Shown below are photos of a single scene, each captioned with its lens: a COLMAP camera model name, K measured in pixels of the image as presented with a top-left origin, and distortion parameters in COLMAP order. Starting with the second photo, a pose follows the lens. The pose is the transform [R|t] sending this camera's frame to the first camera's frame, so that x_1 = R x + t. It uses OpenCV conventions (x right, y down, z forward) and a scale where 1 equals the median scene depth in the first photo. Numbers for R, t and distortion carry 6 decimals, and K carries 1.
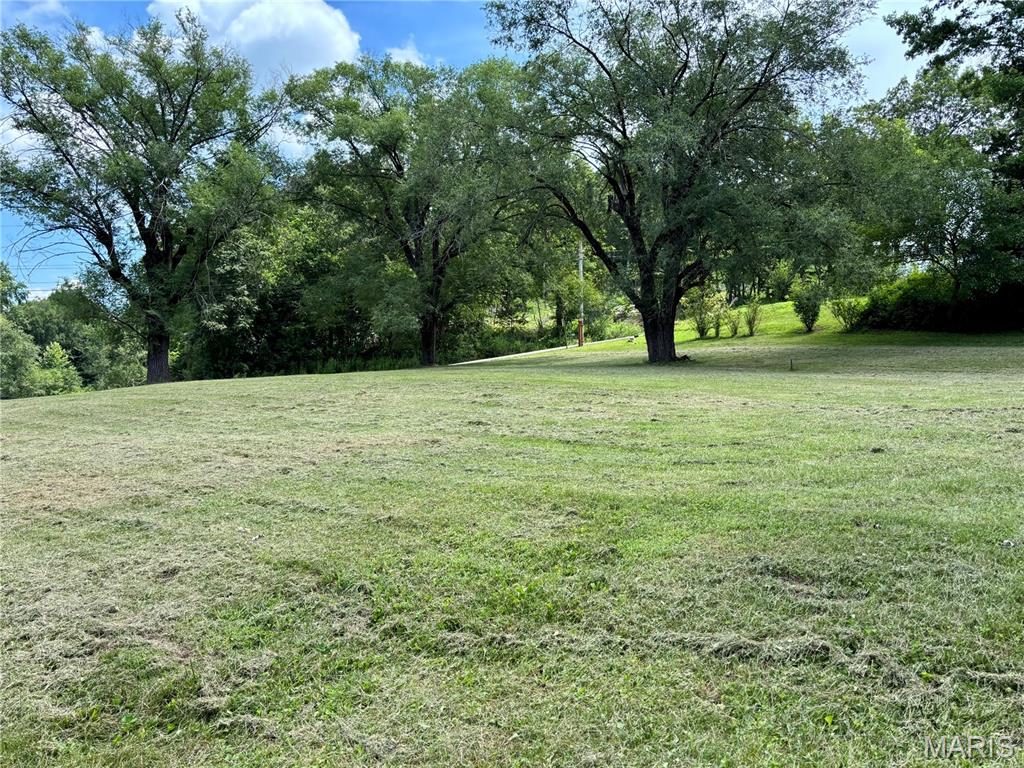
lens RADIAL K [[794.5, 0, 545.6], [0, 794.5, 397.2], [0, 0, 1]] dist [0.030346, -0.051040]
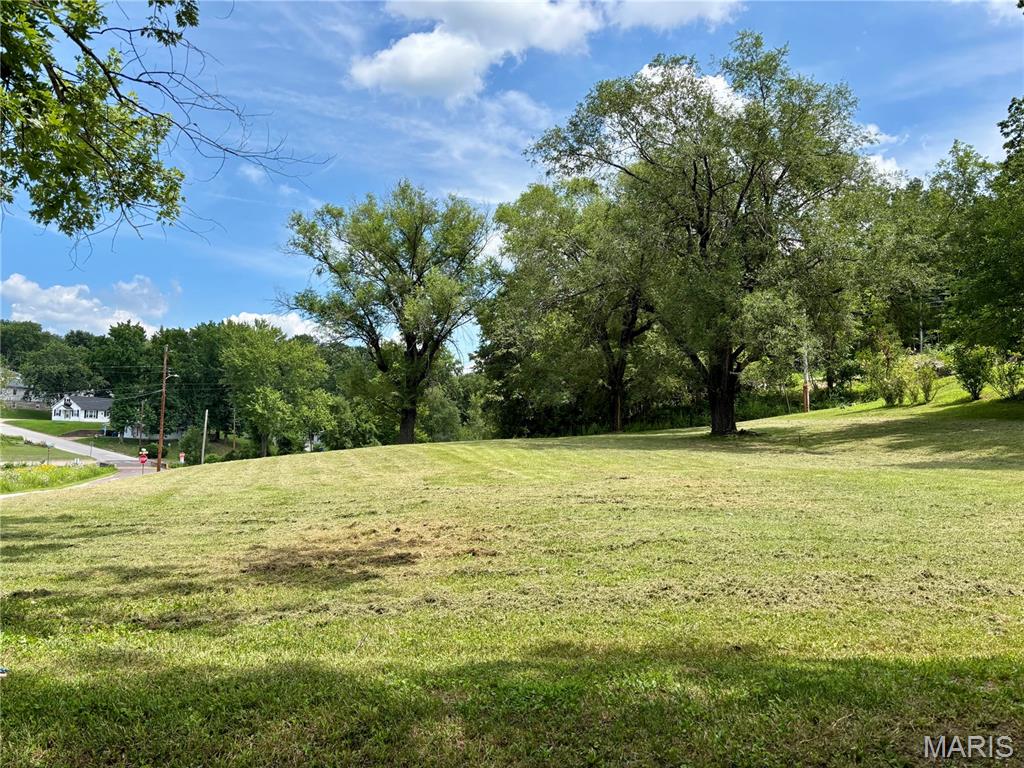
lens RADIAL K [[794.5, 0, 511.4], [0, 794.5, 383.7], [0, 0, 1]] dist [0.030346, -0.051040]
pose [[0.818274, -0.027244, -0.574182, 0.376779], [-0.021115, 0.996778, -0.077387, -0.019097], [0.574440, 0.075447, 0.815062, 0.004313]]
